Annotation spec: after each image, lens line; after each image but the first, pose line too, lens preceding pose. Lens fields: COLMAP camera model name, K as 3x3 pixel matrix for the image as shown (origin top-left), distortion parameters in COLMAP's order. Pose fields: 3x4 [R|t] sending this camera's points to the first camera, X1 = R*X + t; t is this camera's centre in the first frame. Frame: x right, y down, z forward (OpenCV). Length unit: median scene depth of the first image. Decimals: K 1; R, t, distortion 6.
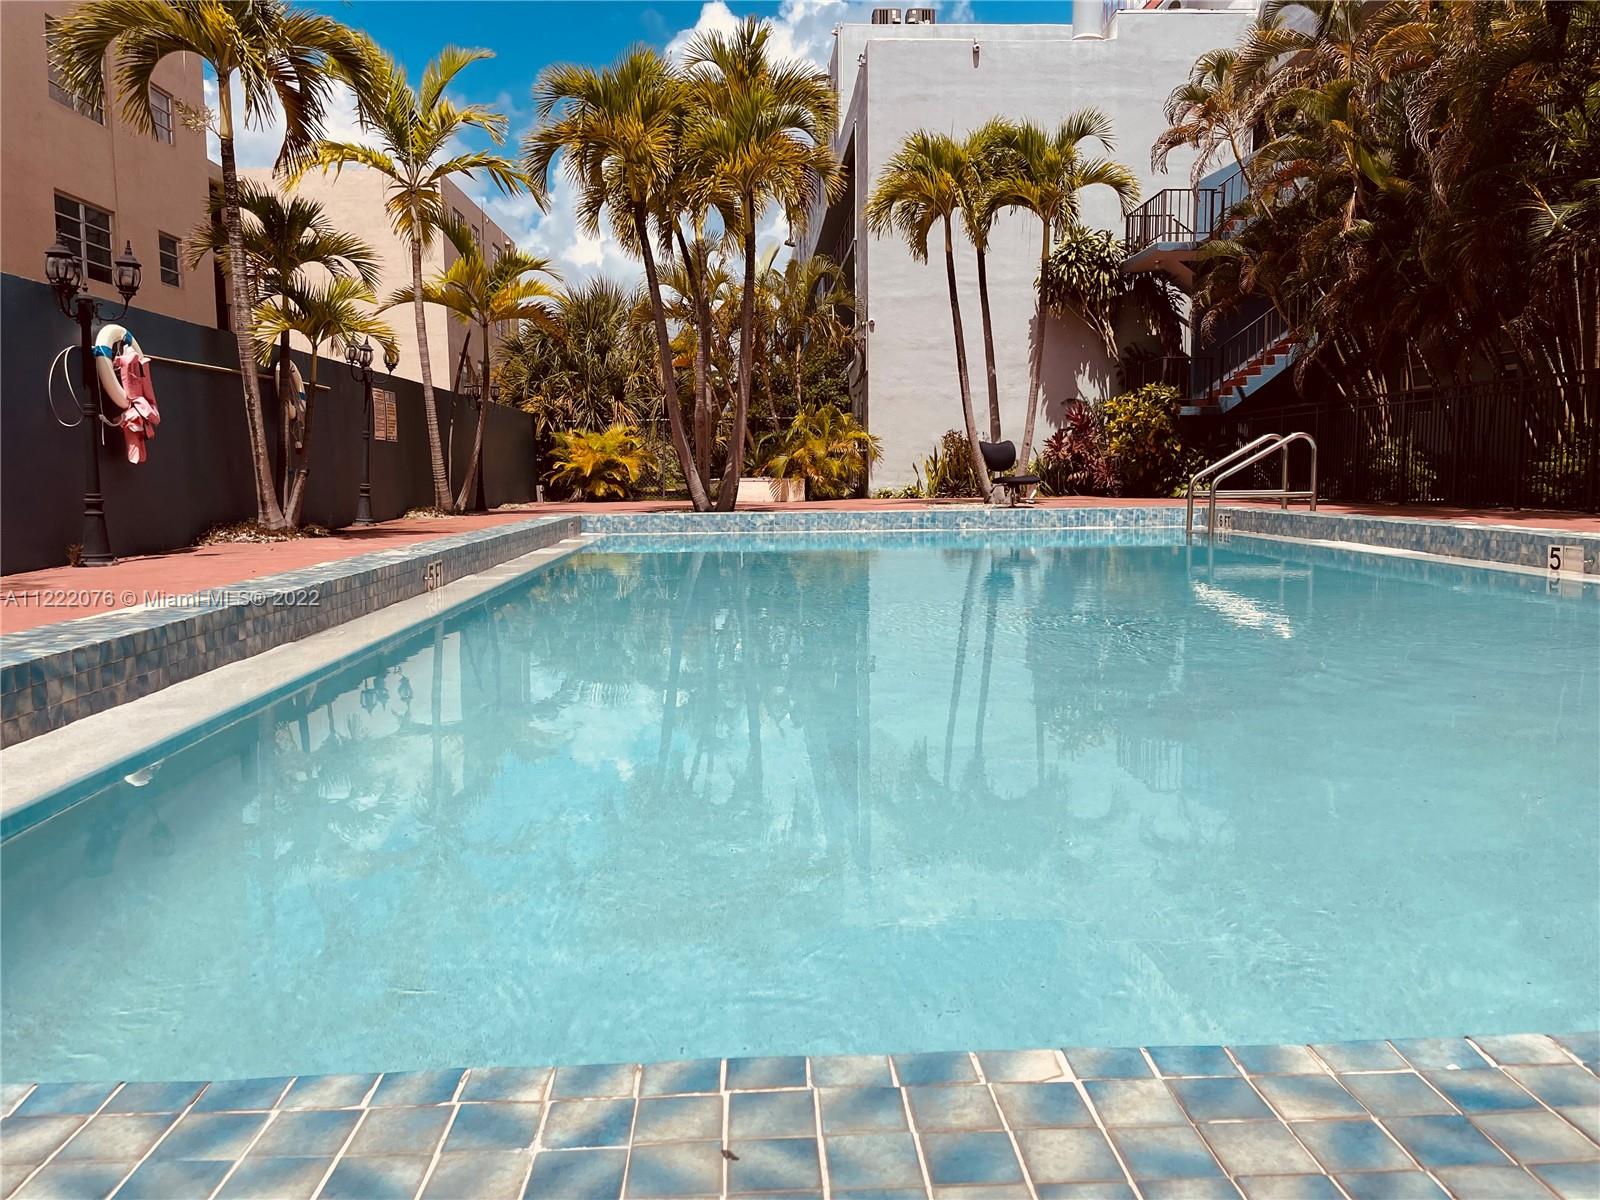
lens RADIAL K [[1202.7, 0, 806.2], [0, 1202.7, 595.0], [0, 0, 1]] dist [0.081014, -0.101535]
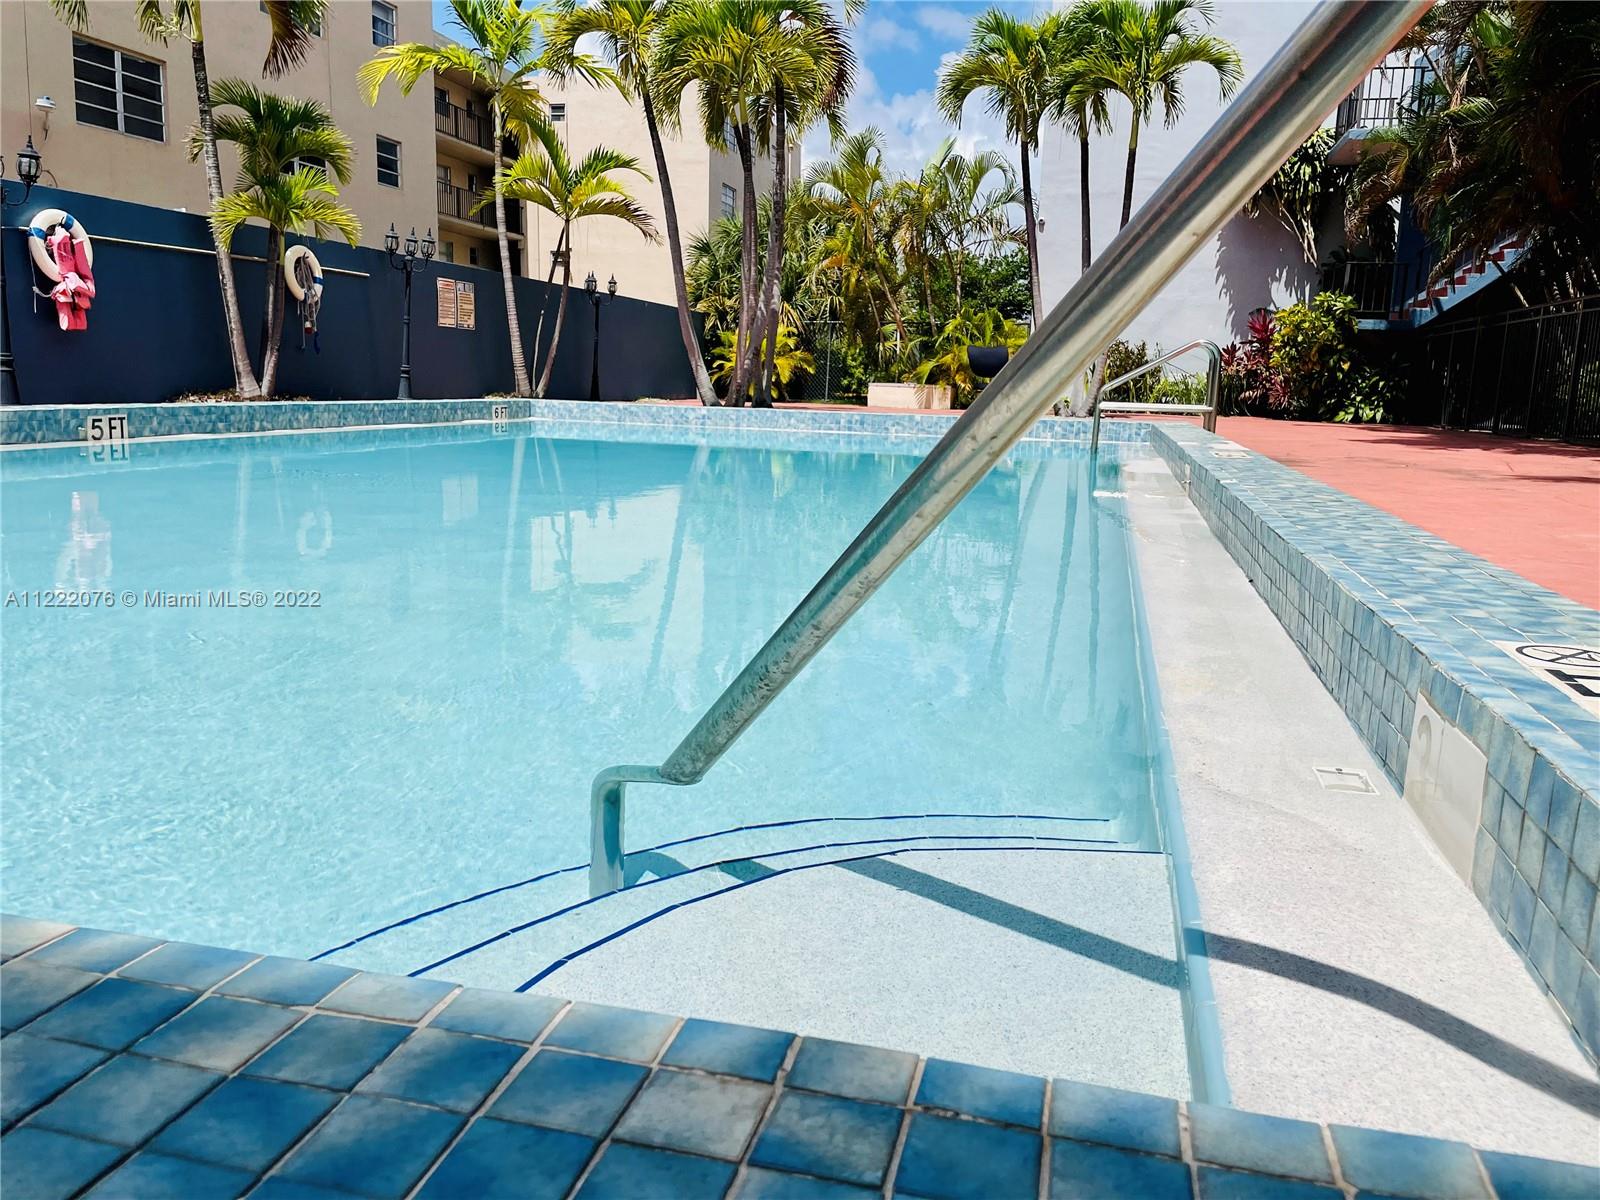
lens RADIAL K [[1202.7, 0, 803.5], [0, 1202.7, 595.6], [0, 0, 1]] dist [0.081014, -0.101535]
pose [[0.957632, 0.089224, -0.273826, 0.241771], [-0.069272, 0.994246, 0.081706, 0.000465], [0.279541, -0.059276, 0.958302, 0.030602]]
